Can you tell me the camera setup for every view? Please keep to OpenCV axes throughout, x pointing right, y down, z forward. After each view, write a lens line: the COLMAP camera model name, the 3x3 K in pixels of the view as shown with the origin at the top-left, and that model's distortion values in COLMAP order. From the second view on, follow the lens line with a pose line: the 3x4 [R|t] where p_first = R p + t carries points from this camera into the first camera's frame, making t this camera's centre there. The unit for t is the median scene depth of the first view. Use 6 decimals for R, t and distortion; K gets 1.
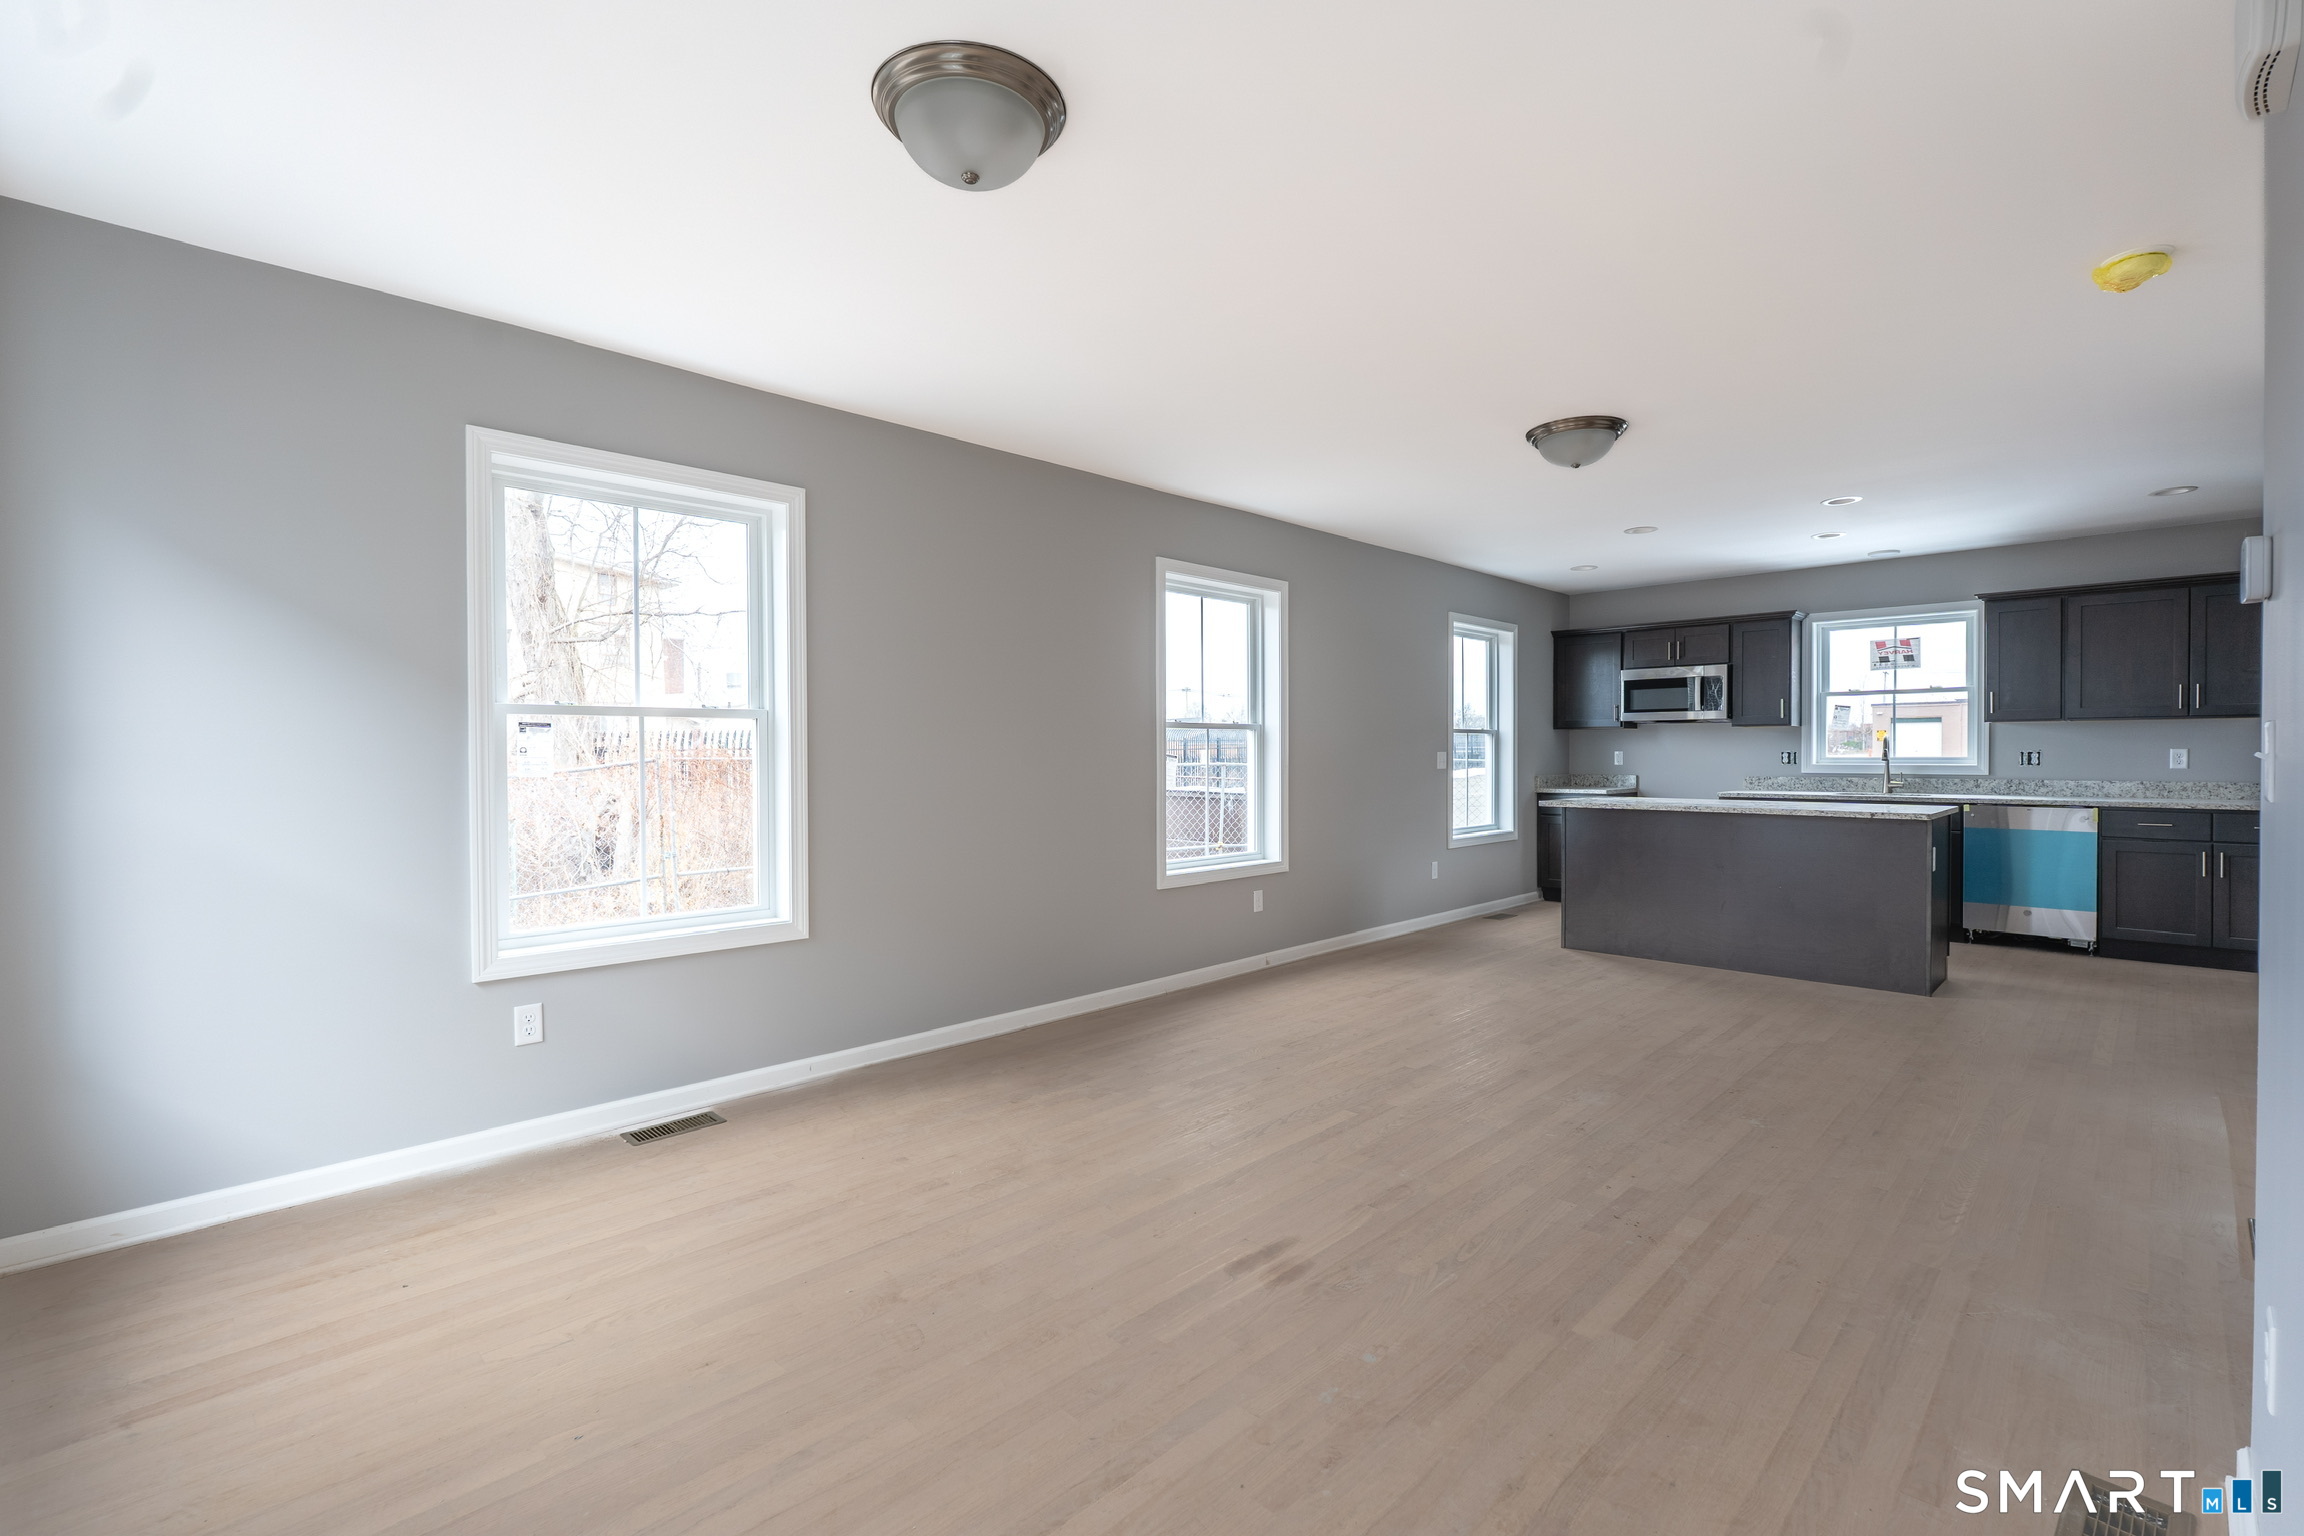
lens RADIAL K [[1019.1, 0, 1151.4], [0, 1019.1, 762.9], [0, 0, 1]] dist [-0.000074, -0.000295]
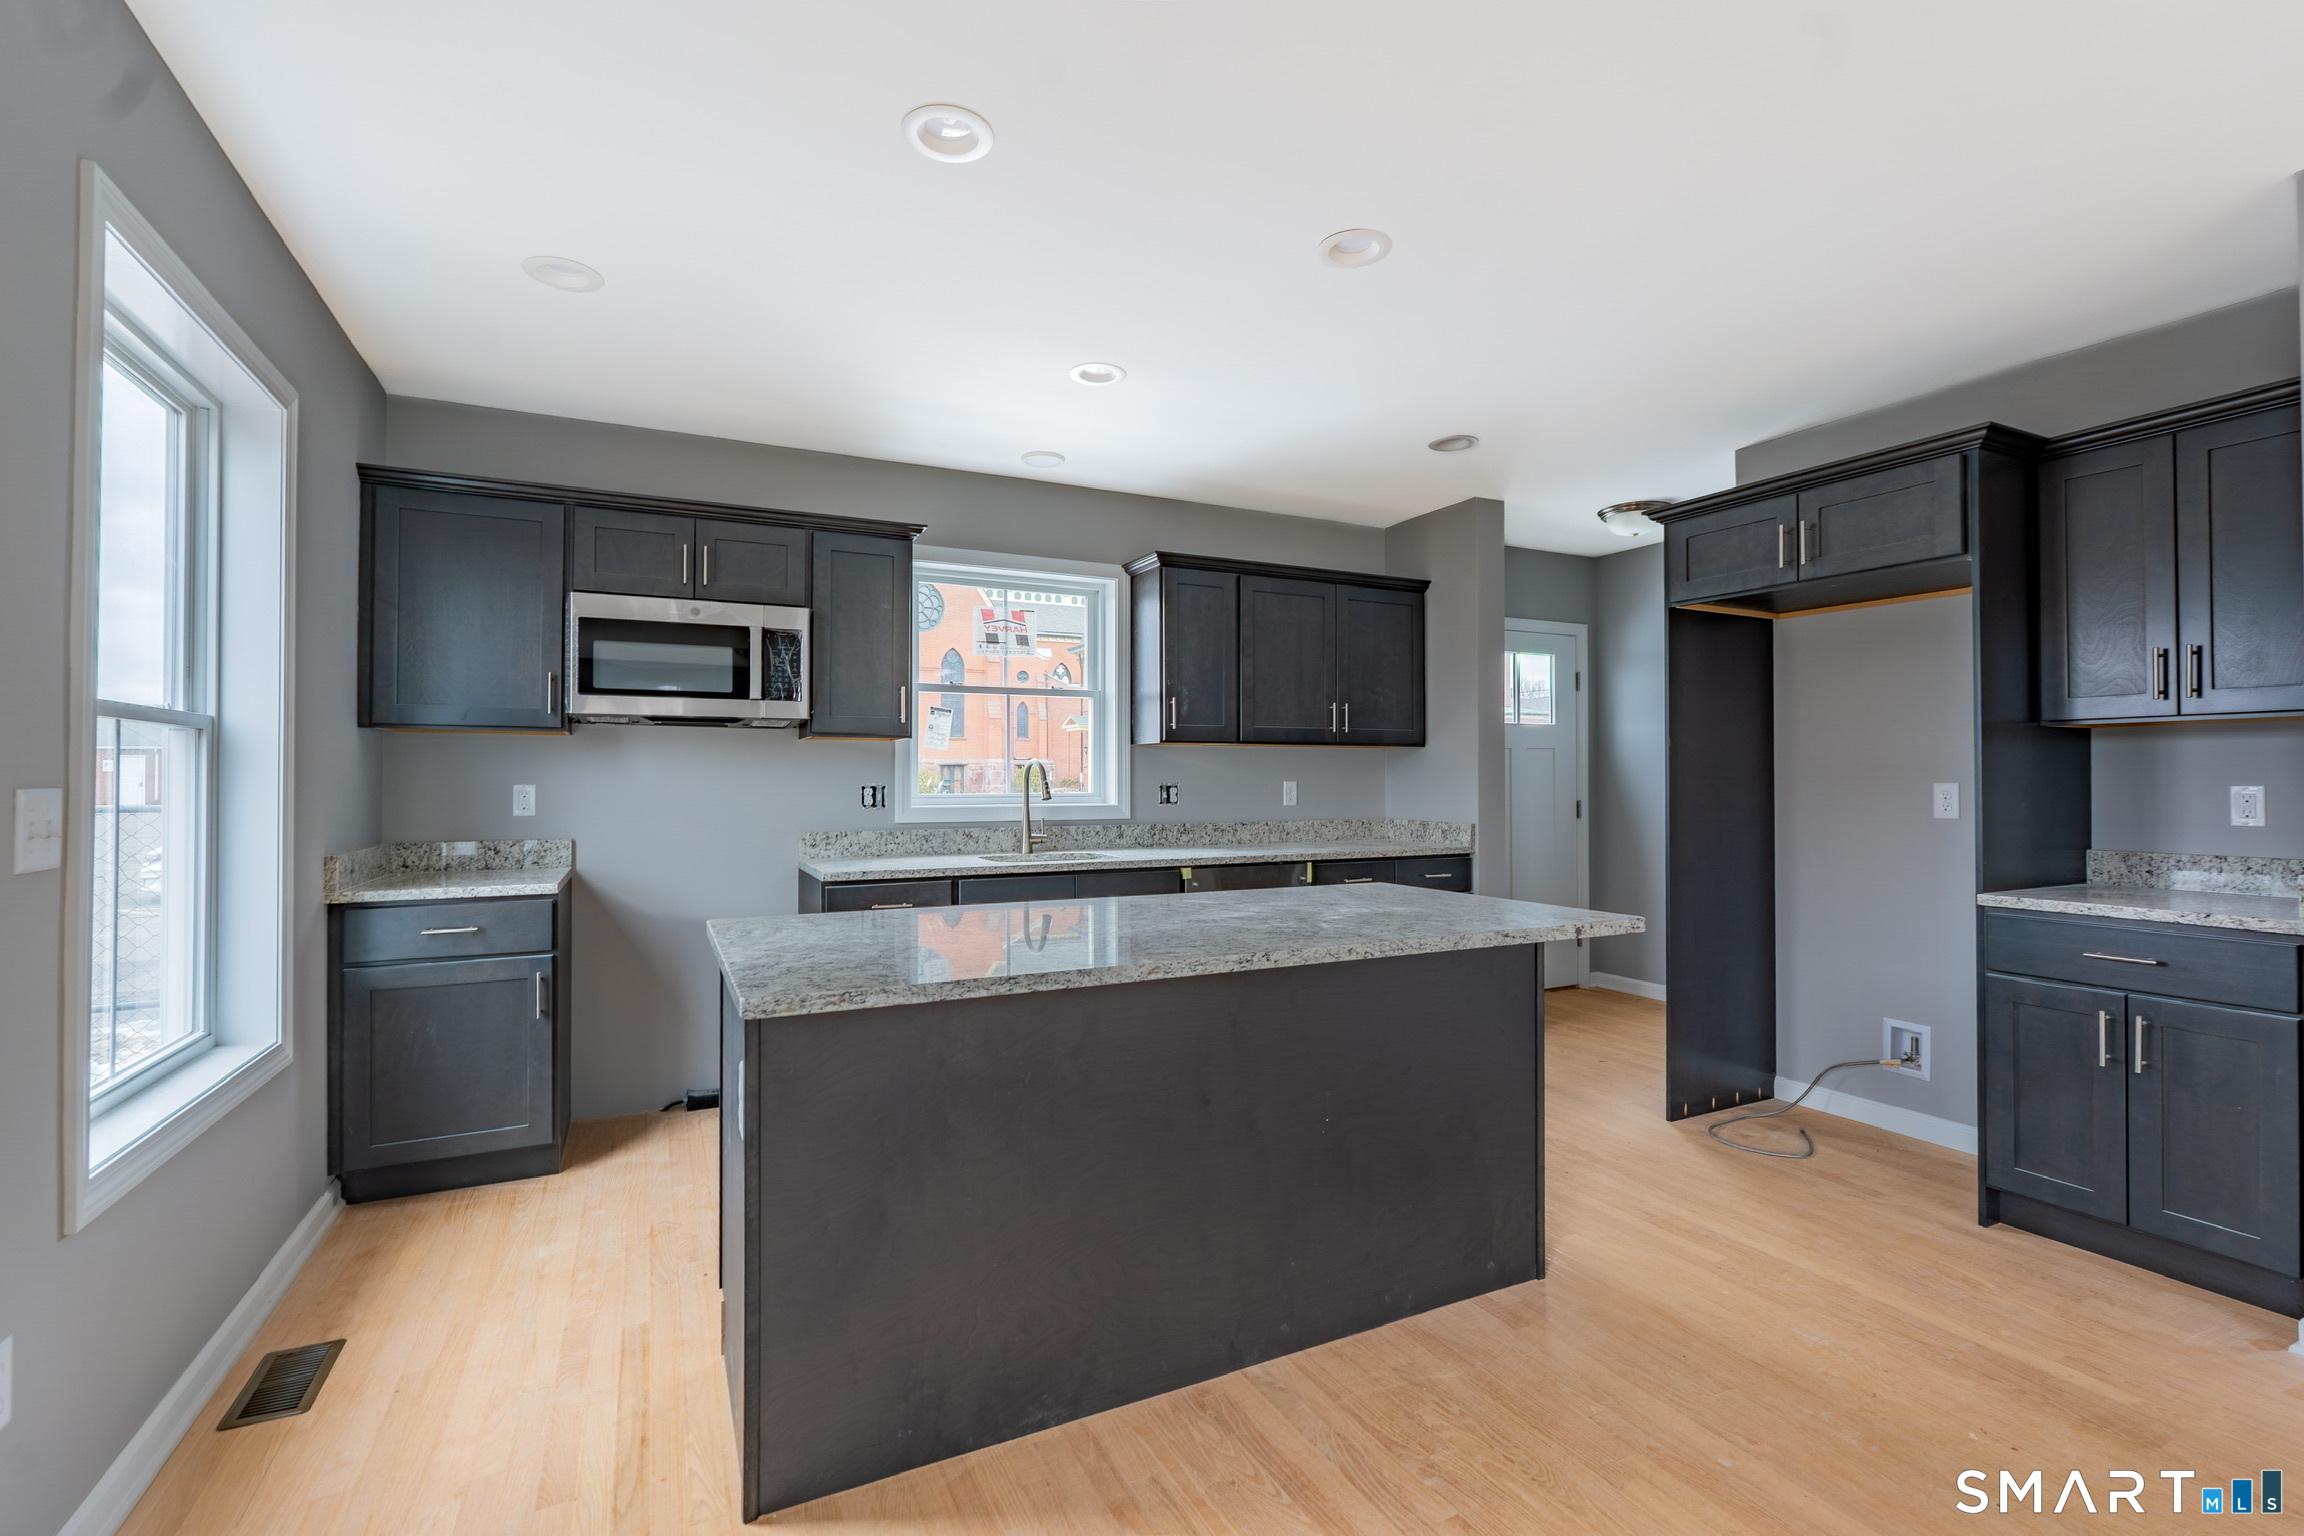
lens RADIAL K [[1019.1, 0, 1151.4], [0, 1019.1, 762.9], [0, 0, 1]] dist [-0.000074, -0.000295]
pose [[0.308164, 0.016845, 0.951184, 0.138127], [0.008779, 0.999750, -0.020549, -0.009785], [-0.951293, 0.014683, 0.307939, 0.647601]]
